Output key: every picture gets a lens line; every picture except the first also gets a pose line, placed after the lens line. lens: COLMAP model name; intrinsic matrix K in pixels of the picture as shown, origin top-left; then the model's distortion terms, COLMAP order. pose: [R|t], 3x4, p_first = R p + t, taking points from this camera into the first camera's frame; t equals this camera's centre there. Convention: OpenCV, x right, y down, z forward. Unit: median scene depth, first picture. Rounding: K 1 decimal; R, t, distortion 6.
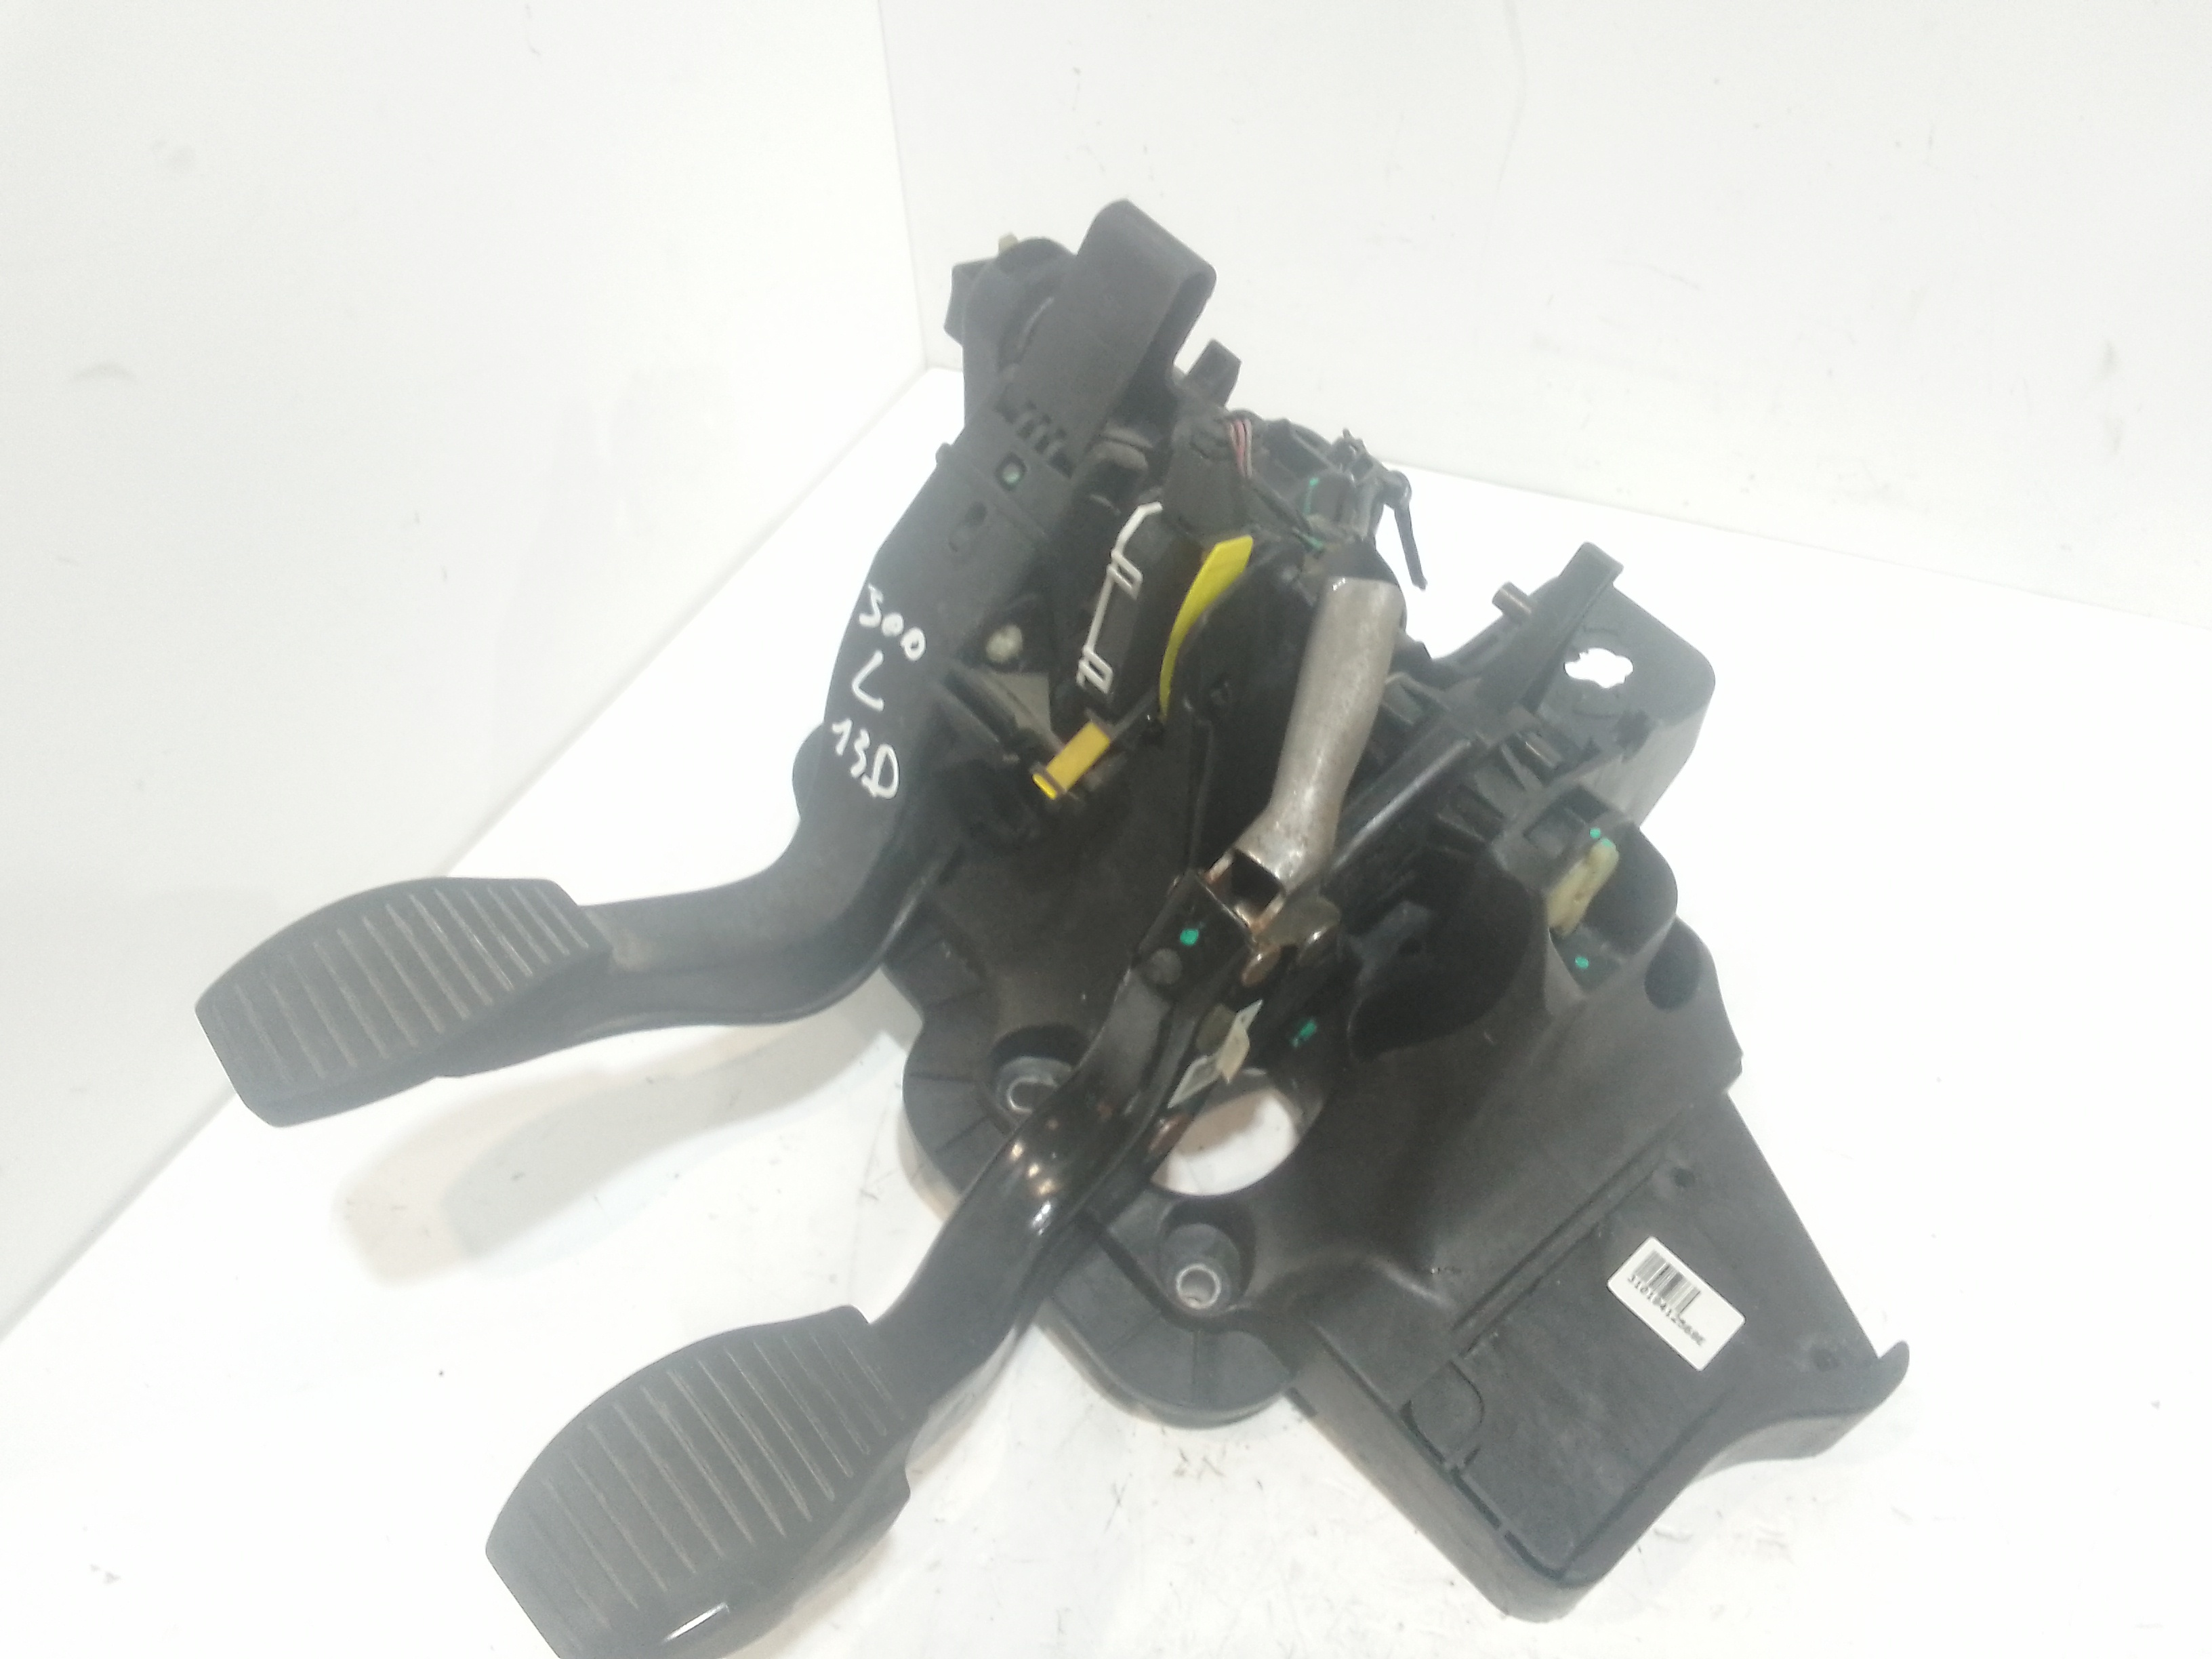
lens RADIAL K [[1774.6, 0, 1106.0], [0, 1774.6, 829.5], [0, 0, 1]] dist [0.000763, -0.003488]
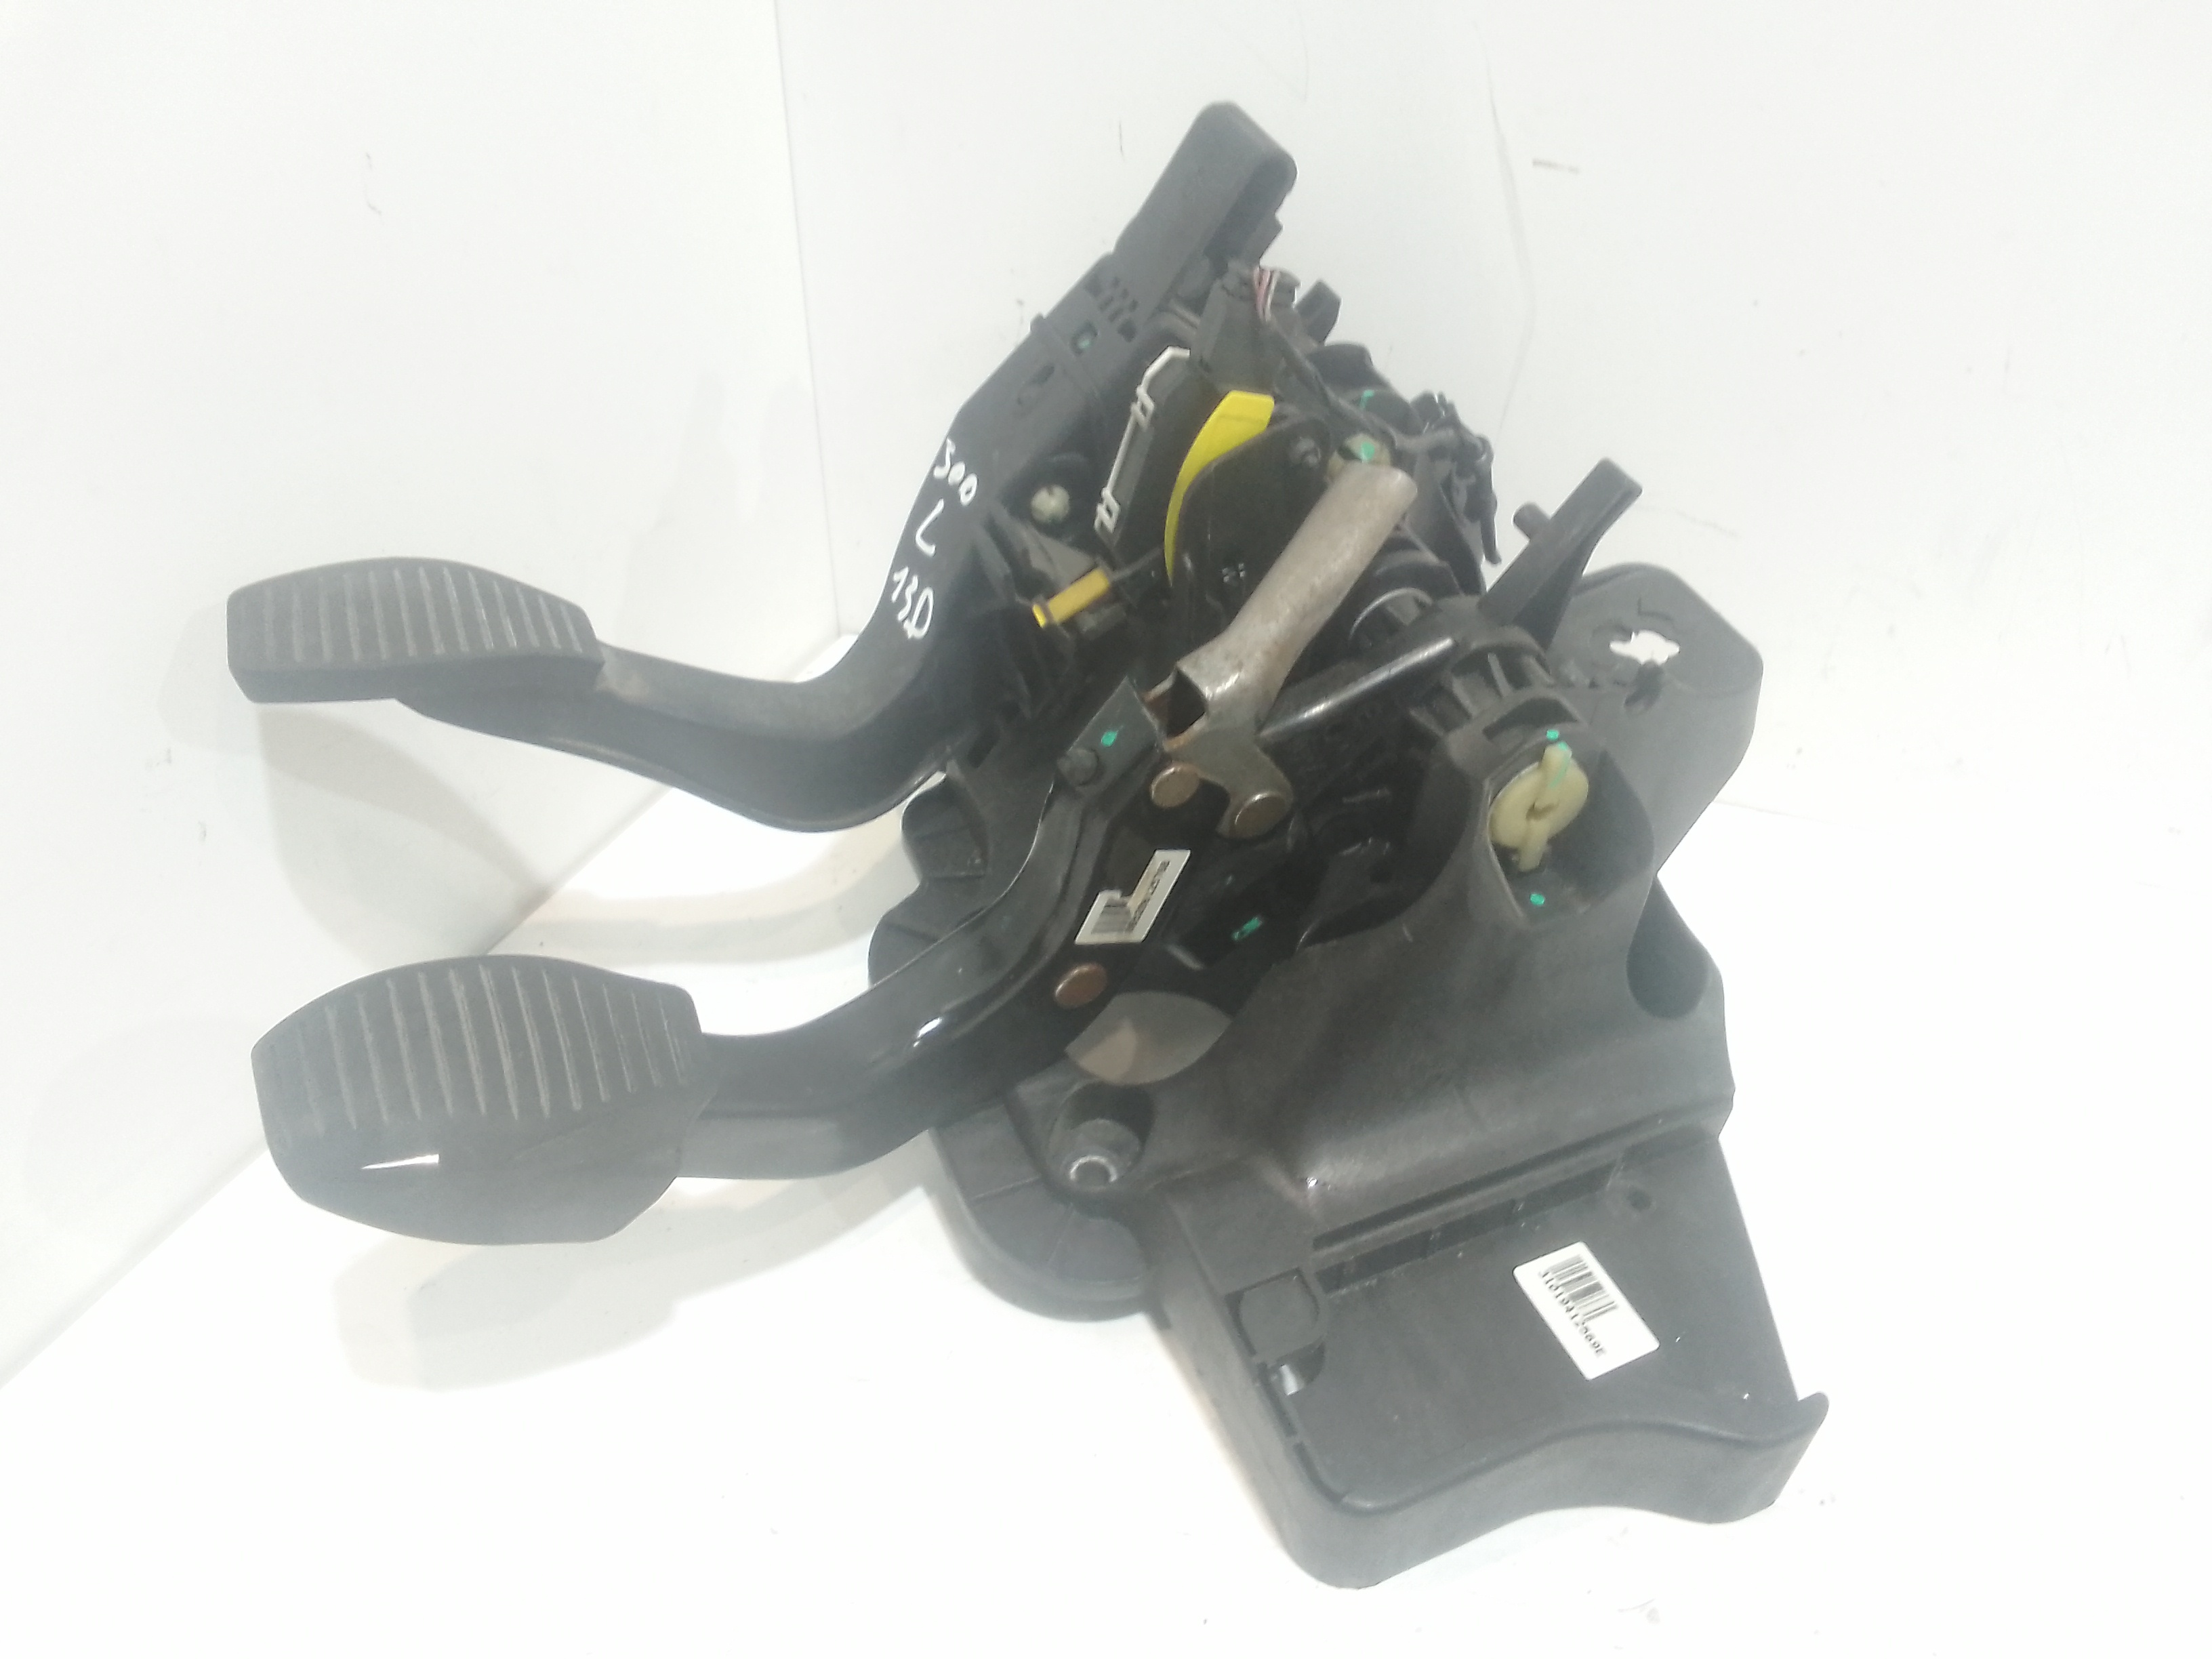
lens RADIAL K [[1774.6, 0, 1106.0], [0, 1774.6, 829.5], [0, 0, 1]] dist [0.000763, -0.003488]
pose [[0.953373, 0.197218, -0.228442, 0.258184], [-0.236214, 0.958753, -0.158100, 0.243734], [0.187839, 0.204690, 0.960634, 0.042259]]
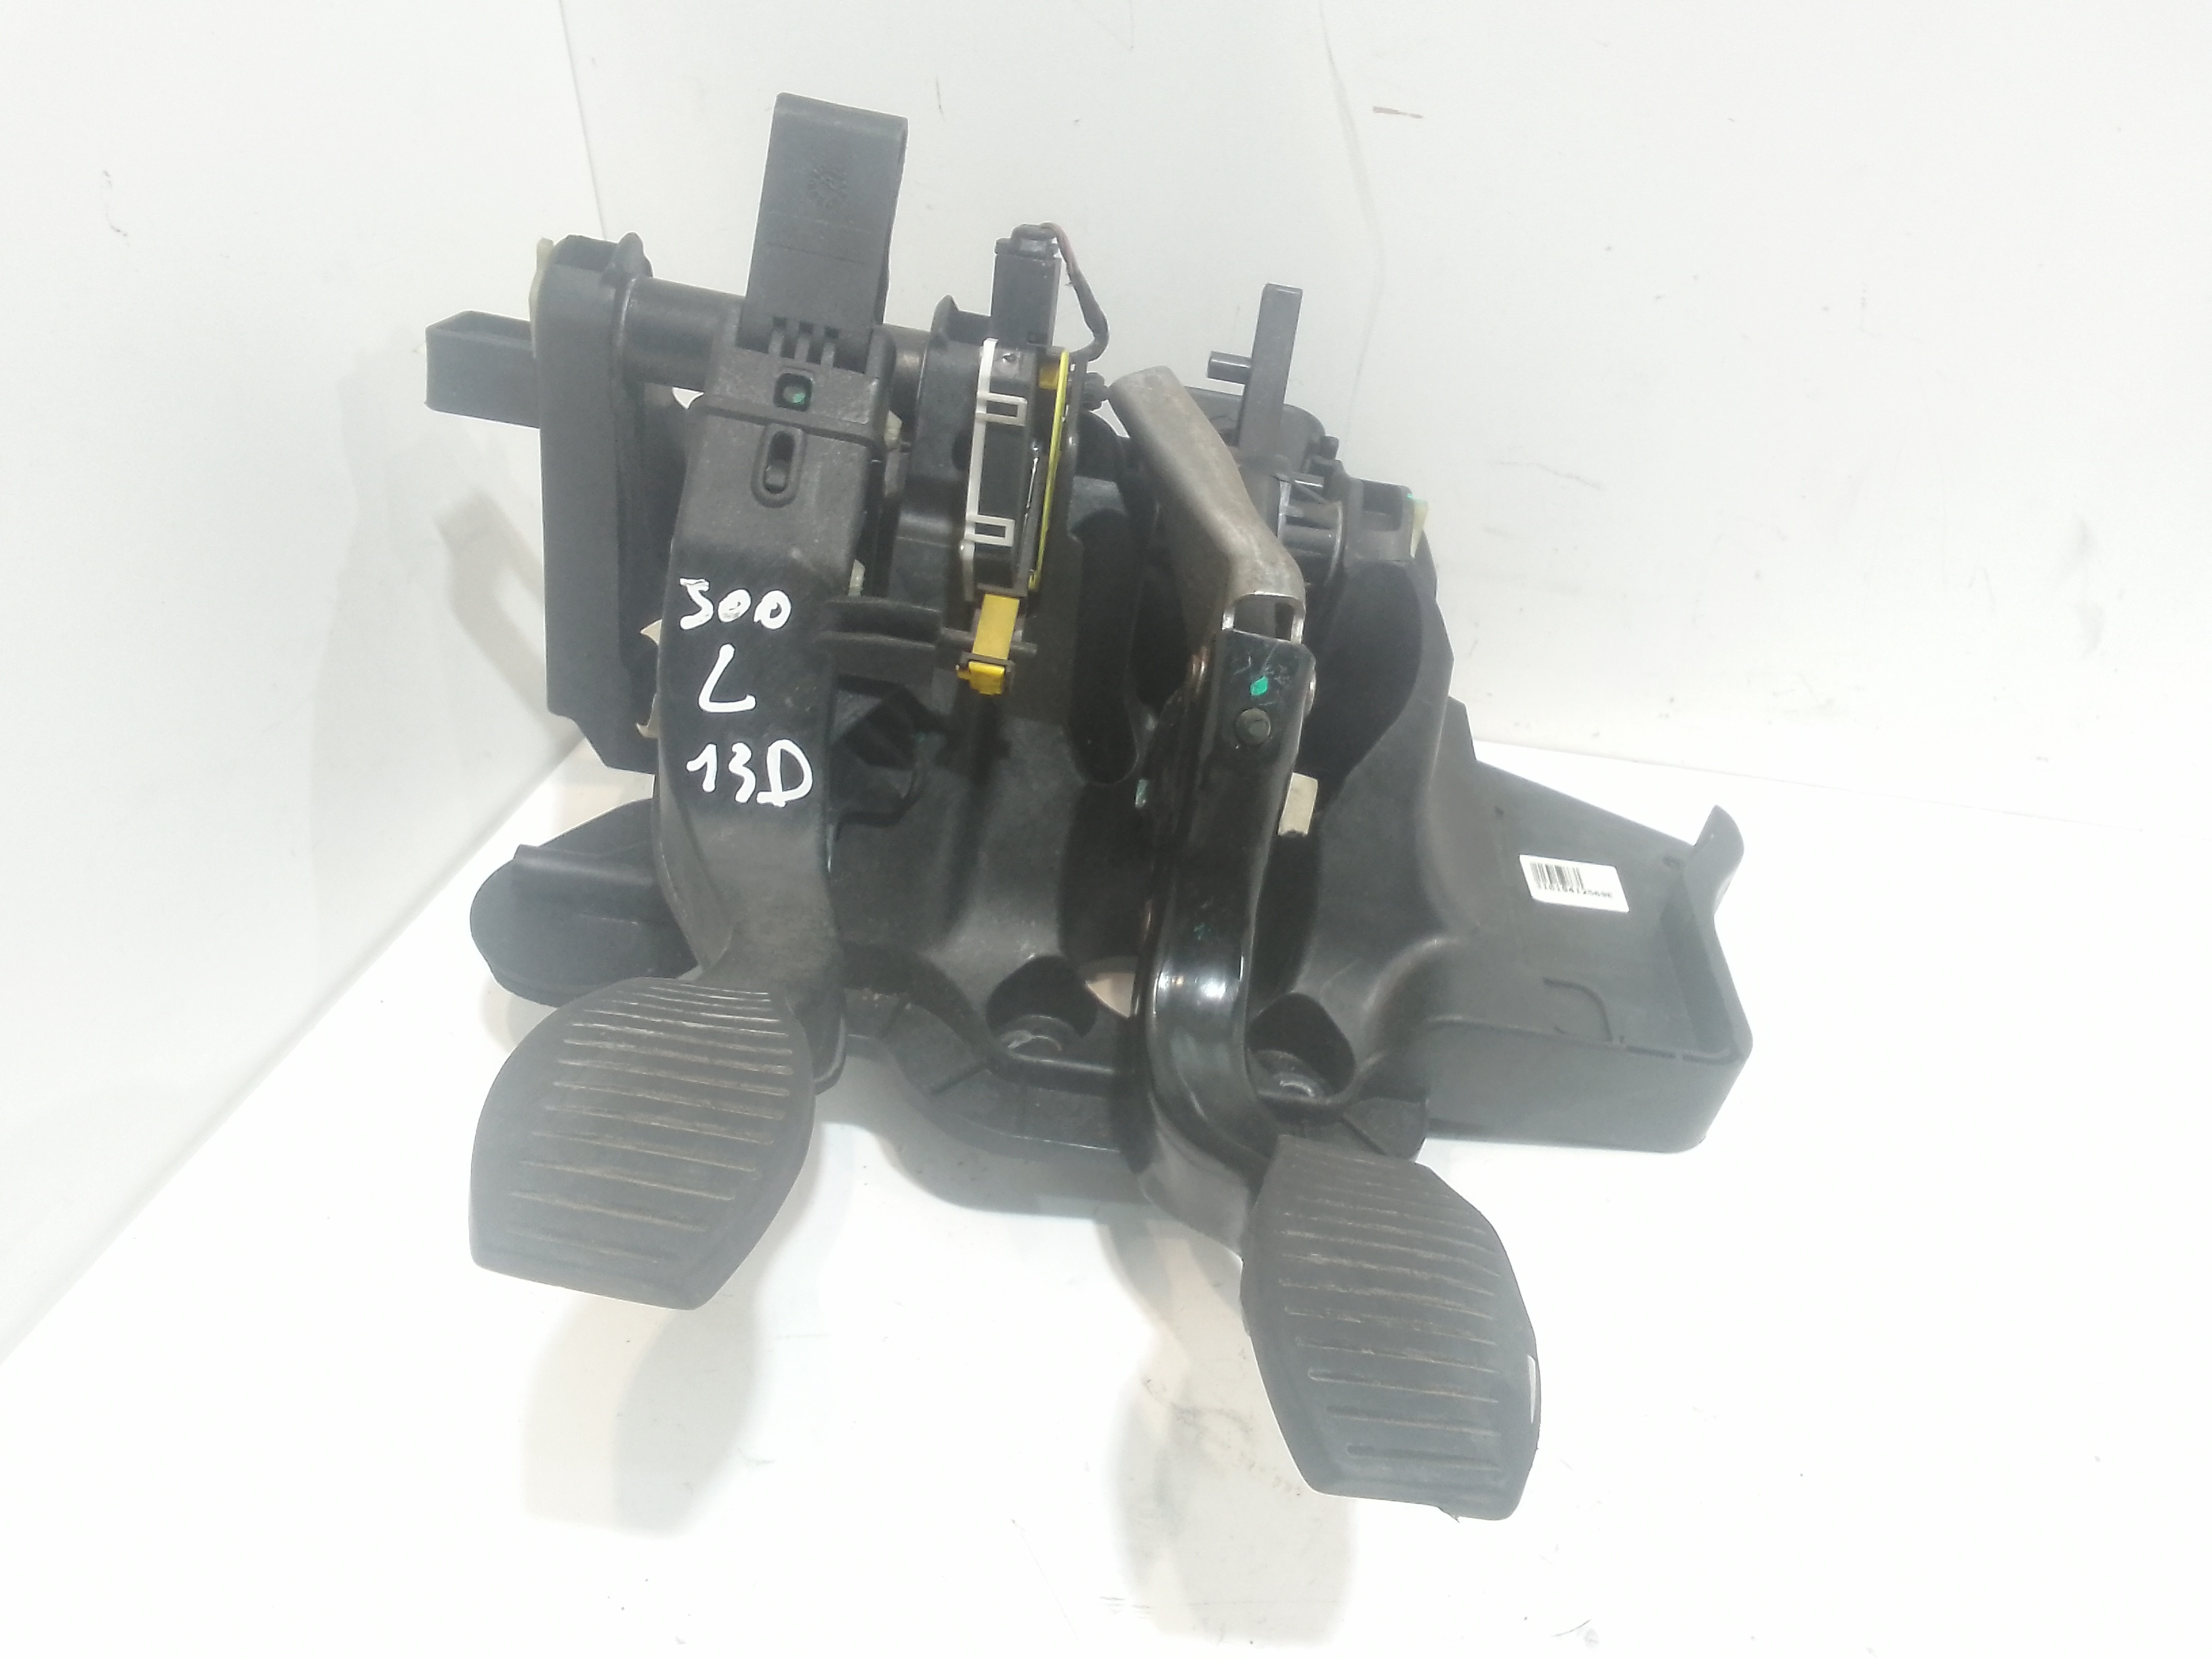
lens RADIAL K [[1774.6, 0, 1106.0], [0, 1774.6, 829.5], [0, 0, 1]] dist [0.000763, -0.003488]
pose [[0.679556, -0.419704, 0.601708, -0.592411], [0.512646, 0.858372, 0.019762, 0.059561], [-0.524784, 0.295034, 0.798472, 0.237140]]
